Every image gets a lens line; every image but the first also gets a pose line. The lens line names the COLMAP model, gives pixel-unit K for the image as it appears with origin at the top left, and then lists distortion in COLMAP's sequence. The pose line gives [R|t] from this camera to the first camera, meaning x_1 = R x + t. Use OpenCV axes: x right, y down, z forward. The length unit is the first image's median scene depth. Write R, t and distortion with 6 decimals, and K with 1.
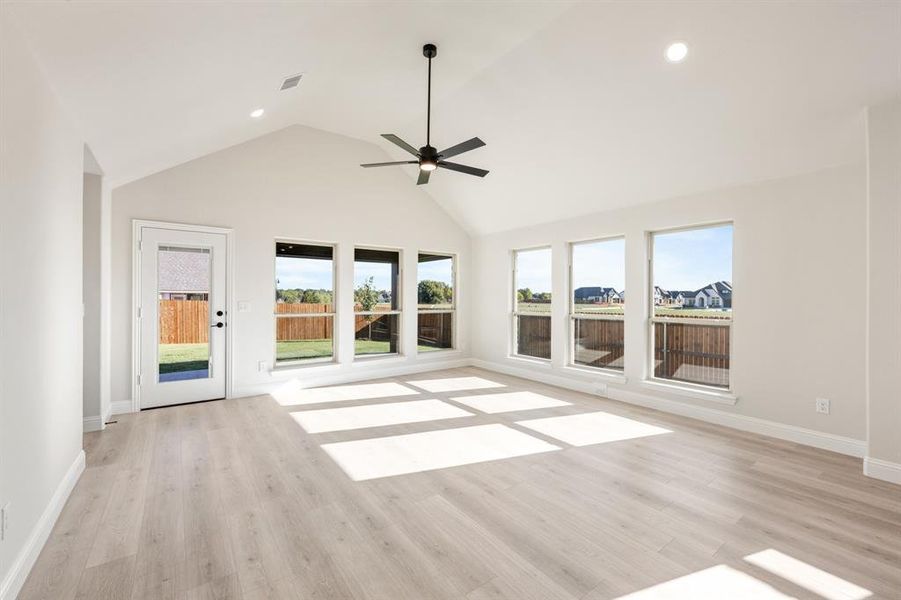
lens RADIAL K [[374.6, 0, 448.9], [0, 374.6, 299.2], [0, 0, 1]] dist [0.001701, -0.000064]
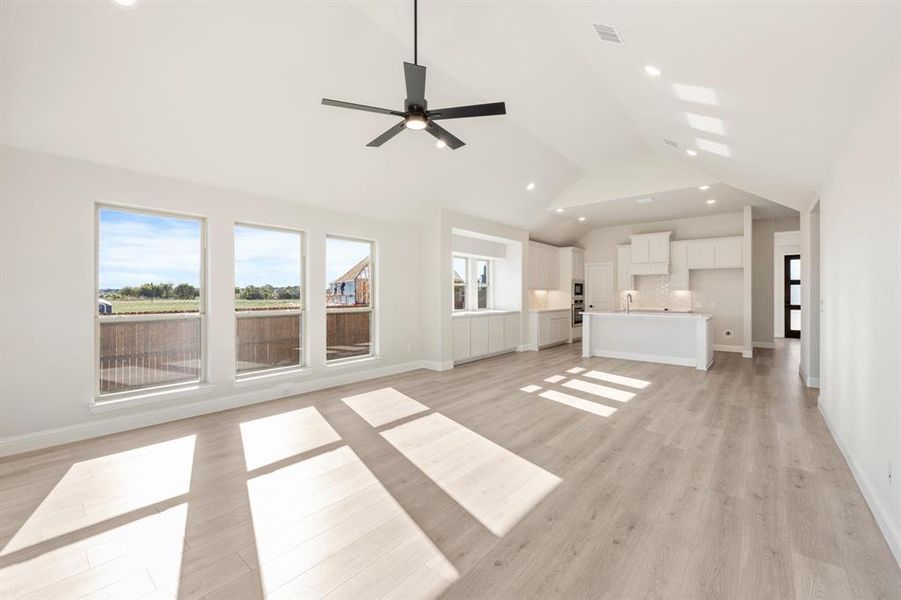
lens RADIAL K [[374.6, 0, 450.7], [0, 374.6, 294.7], [0, 0, 1]] dist [0.001701, -0.000064]
pose [[-0.247426, -0.006067, 0.968888, -0.938668], [-0.004856, 0.999976, 0.005022, -0.008321], [-0.968895, -0.003462, -0.247450, 1.271584]]
